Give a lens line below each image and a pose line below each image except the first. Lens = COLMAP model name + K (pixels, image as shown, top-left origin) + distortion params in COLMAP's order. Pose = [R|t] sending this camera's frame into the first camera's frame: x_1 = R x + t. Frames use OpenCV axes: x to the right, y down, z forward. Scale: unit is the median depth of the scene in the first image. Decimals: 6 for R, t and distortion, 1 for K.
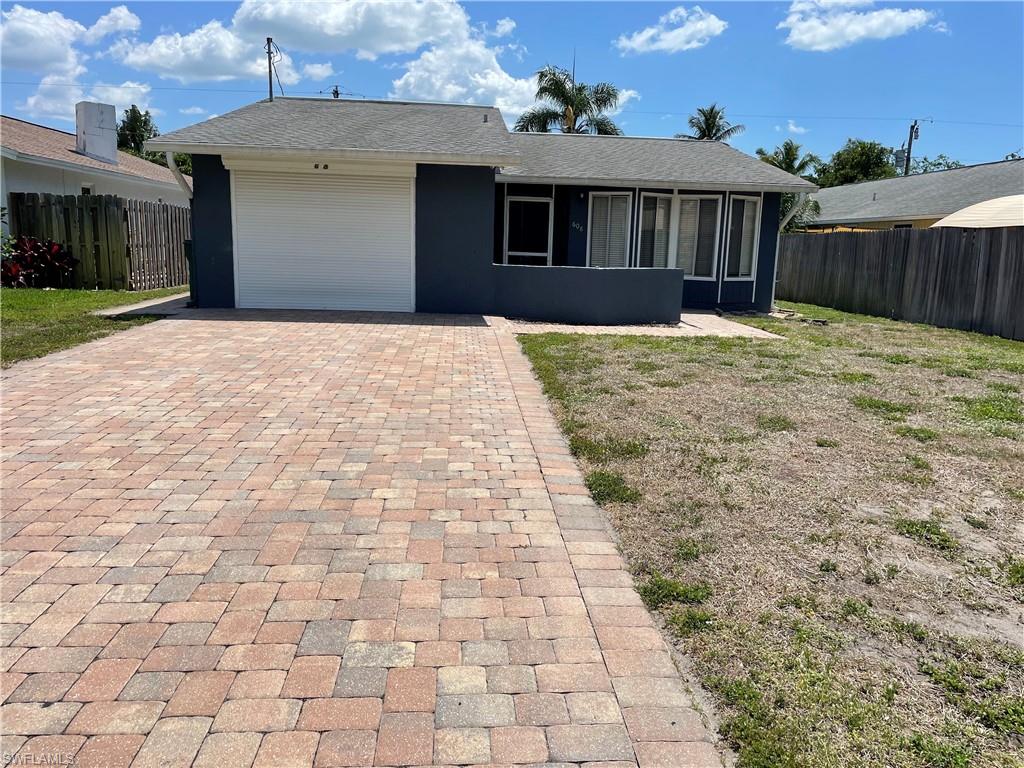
lens RADIAL K [[801.4, 0, 512.0], [0, 801.4, 384.0], [0, 0, 1]] dist [0.013015, 0.002198]
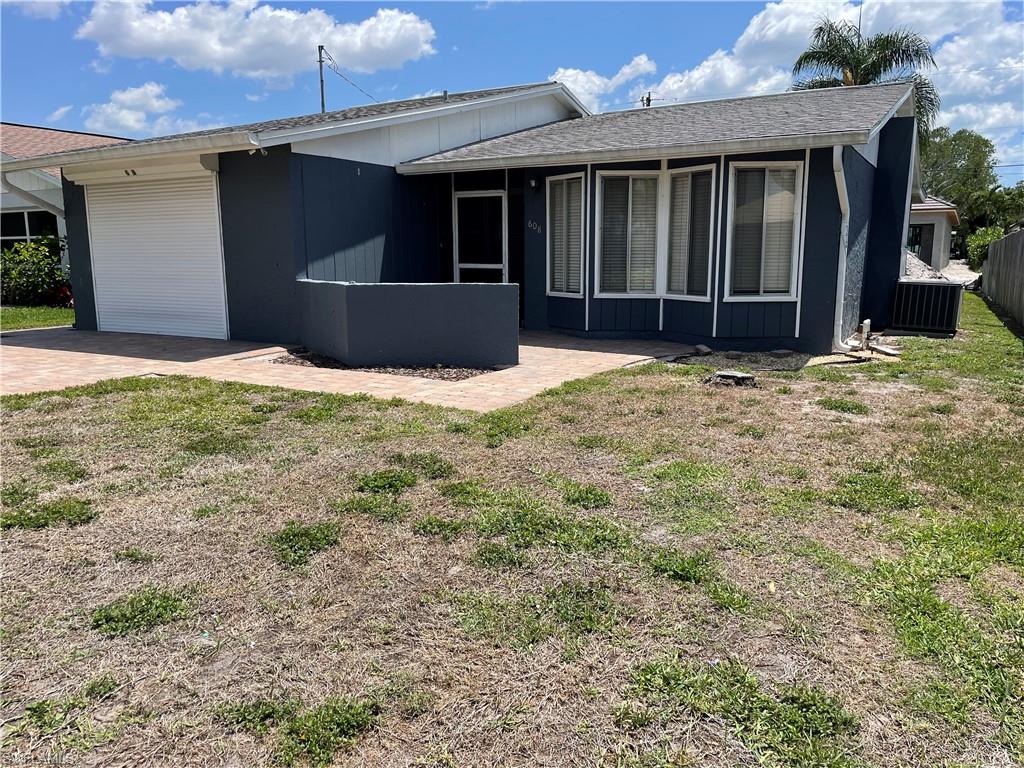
lens RADIAL K [[801.4, 0, 512.0], [0, 801.4, 384.0], [0, 0, 1]] dist [0.013015, 0.002198]
pose [[0.828667, 0.055739, -0.556960, 0.473793], [-0.069905, 0.997545, -0.004177, -0.050849], [0.555360, 0.042396, 0.830529, 0.395389]]
